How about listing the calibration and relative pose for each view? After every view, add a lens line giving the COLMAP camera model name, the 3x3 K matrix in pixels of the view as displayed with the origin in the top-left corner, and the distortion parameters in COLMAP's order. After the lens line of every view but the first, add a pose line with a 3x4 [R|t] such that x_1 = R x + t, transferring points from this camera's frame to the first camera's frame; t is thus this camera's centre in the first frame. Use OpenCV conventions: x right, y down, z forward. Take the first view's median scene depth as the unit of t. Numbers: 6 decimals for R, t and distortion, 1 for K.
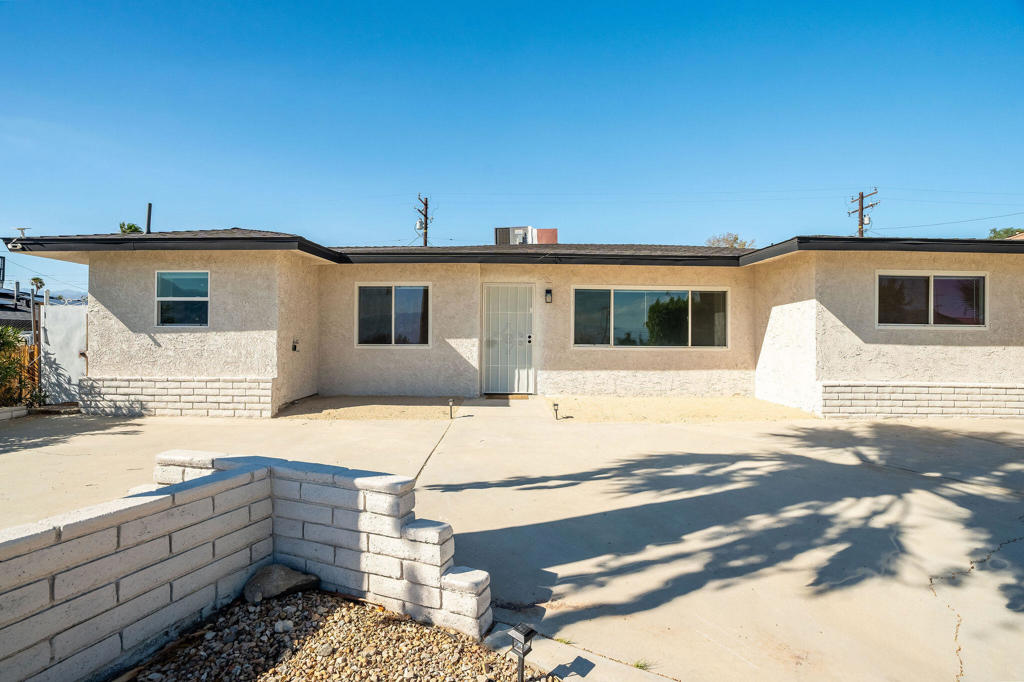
lens RADIAL K [[483.1, 0, 518.2], [0, 483.1, 337.5], [0, 0, 1]] dist [-0.071830, 0.027809]
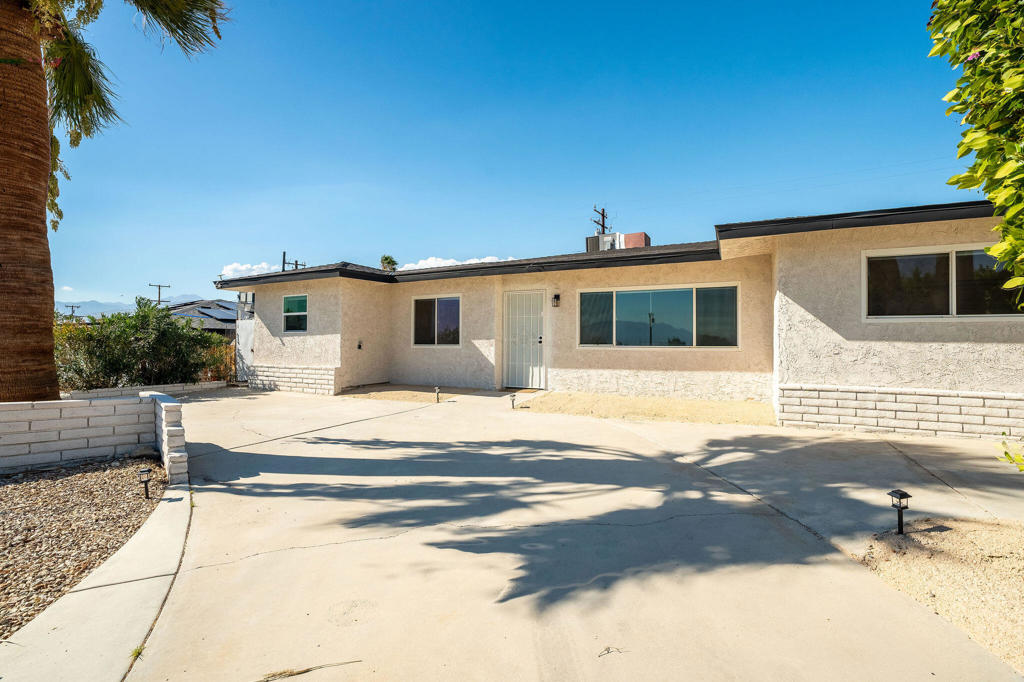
lens RADIAL K [[483.1, 0, 518.2], [0, 483.1, 337.5], [0, 0, 1]] dist [-0.071830, 0.027809]
pose [[0.883974, -0.009657, -0.467437, 0.520336], [0.002713, 0.999876, -0.015526, 0.015904], [0.467529, 0.012456, 0.883890, -0.009283]]
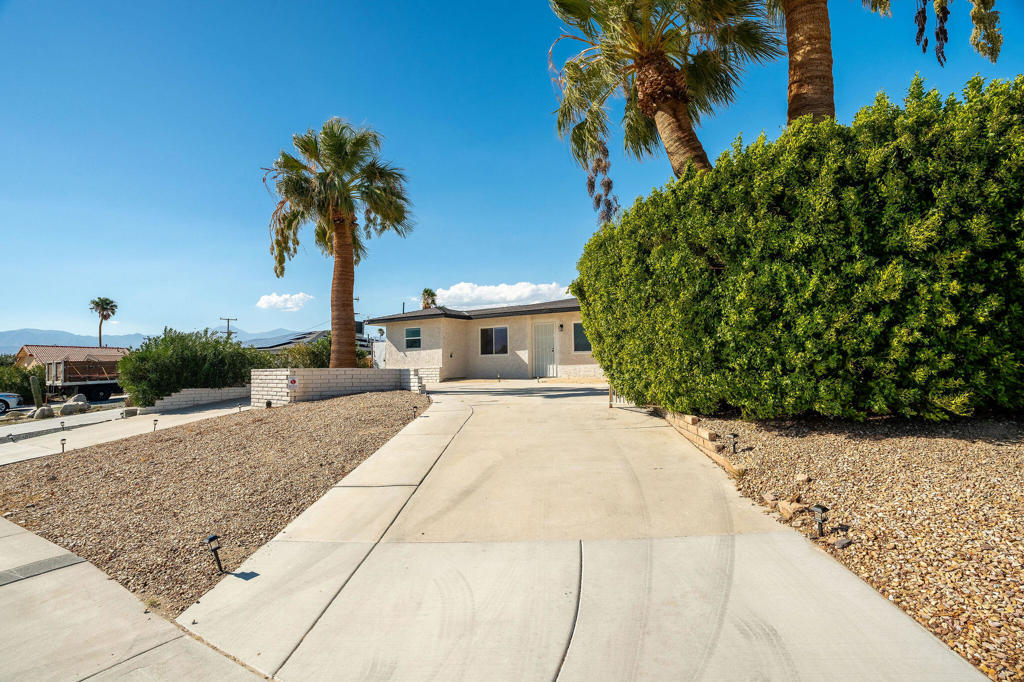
lens RADIAL K [[501.3, 0, 510.9], [0, 501.3, 318.6], [0, 0, 1]] dist [-0.043683, 0.000005]
pose [[0.850922, -0.070920, -0.520483, 1.015274], [0.019942, 0.994491, -0.102904, 0.089854], [0.524914, 0.077184, 0.847649, -0.917162]]
